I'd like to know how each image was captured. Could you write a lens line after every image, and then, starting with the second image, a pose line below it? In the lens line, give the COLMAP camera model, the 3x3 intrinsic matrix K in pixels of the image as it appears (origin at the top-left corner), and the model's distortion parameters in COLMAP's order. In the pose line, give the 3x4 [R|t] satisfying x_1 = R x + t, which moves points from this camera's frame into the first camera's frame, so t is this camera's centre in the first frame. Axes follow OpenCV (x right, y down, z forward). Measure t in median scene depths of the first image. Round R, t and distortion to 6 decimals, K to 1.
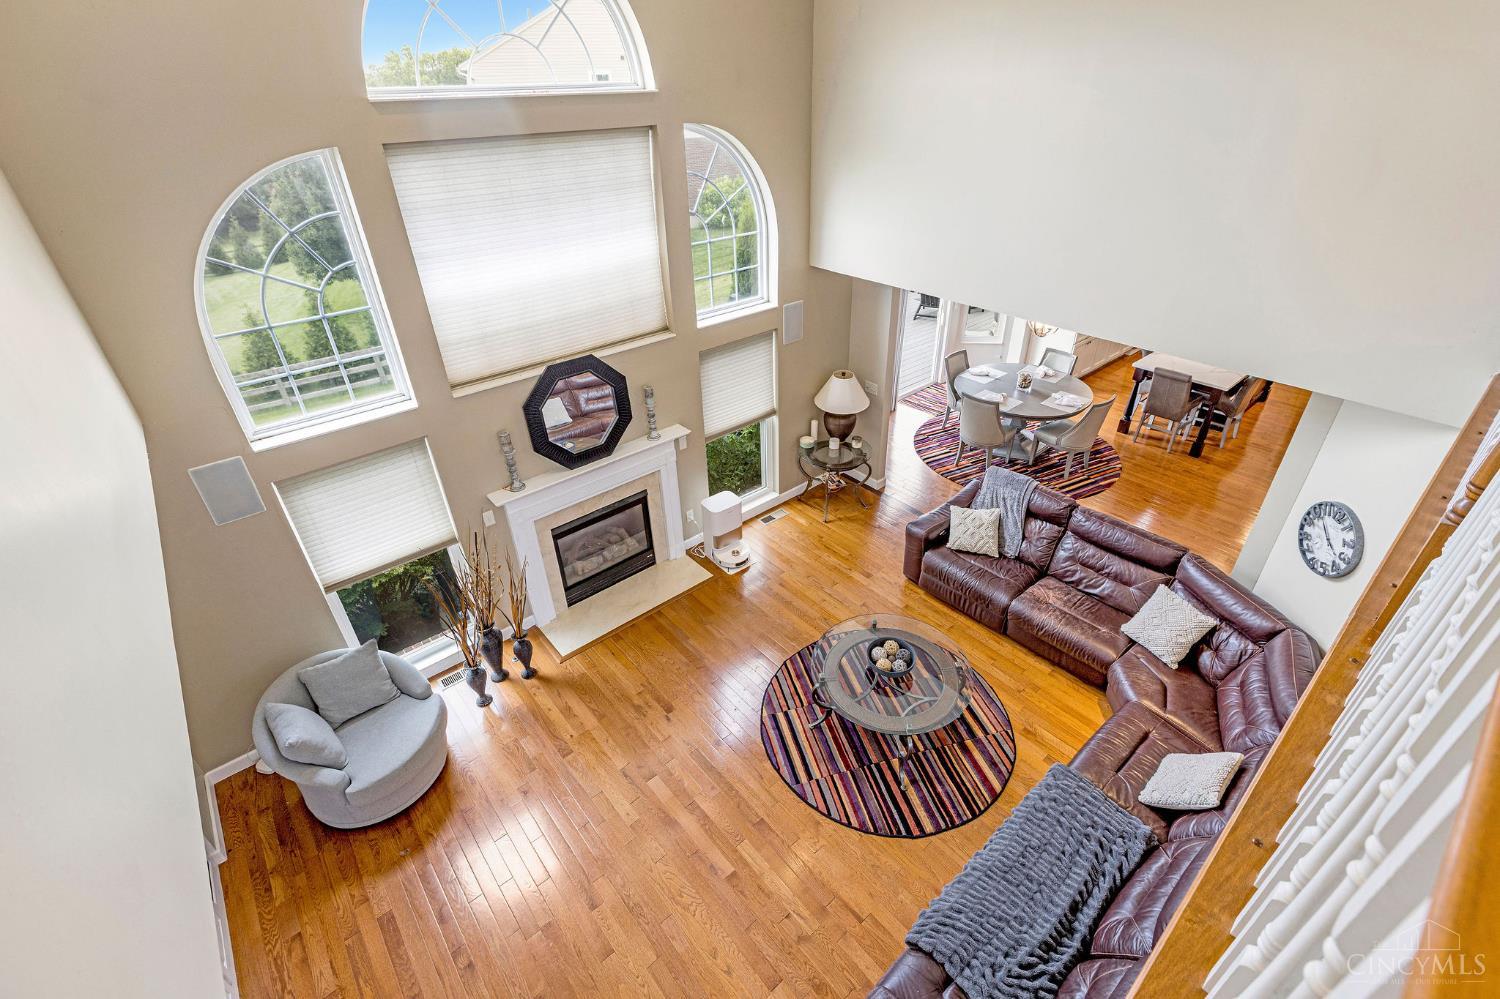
lens RADIAL K [[659.8, 0, 742.0], [0, 659.8, 506.9], [0, 0, 1]] dist [-0.003822, -0.000036]
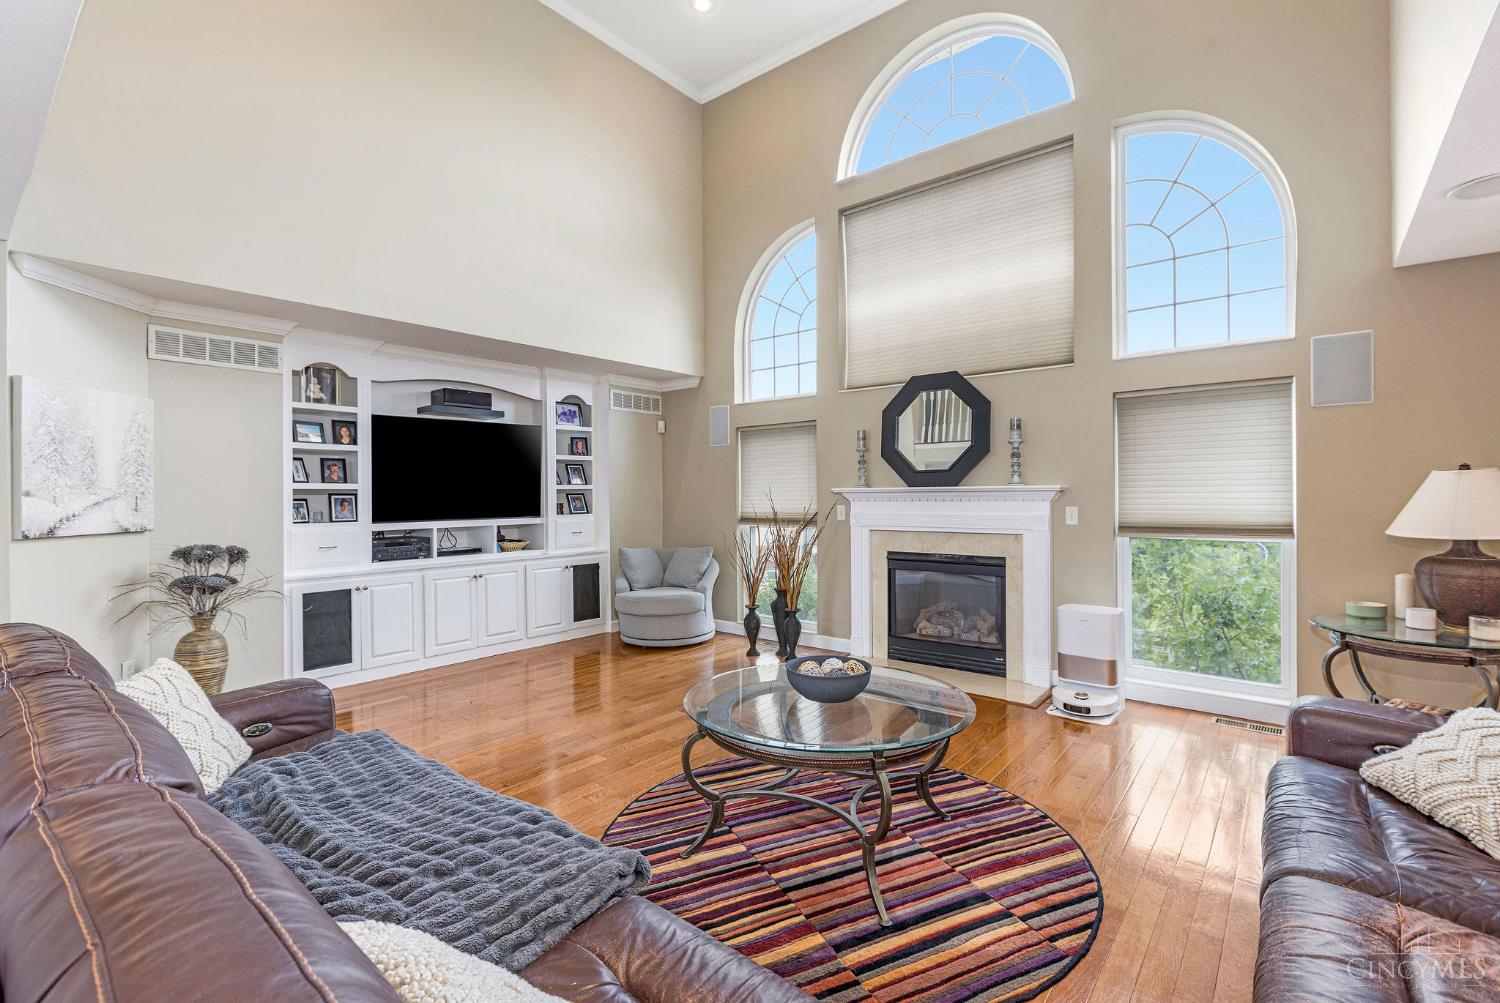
lens RADIAL K [[659.8, 0, 758.6], [0, 659.8, 510.0], [0, 0, 1]] dist [-0.003822, -0.000036]
pose [[0.190086, 0.052019, -0.980388, 0.673074], [-0.529062, 0.846622, -0.057658, 0.151744], [0.827019, 0.529646, 0.188452, 0.676089]]
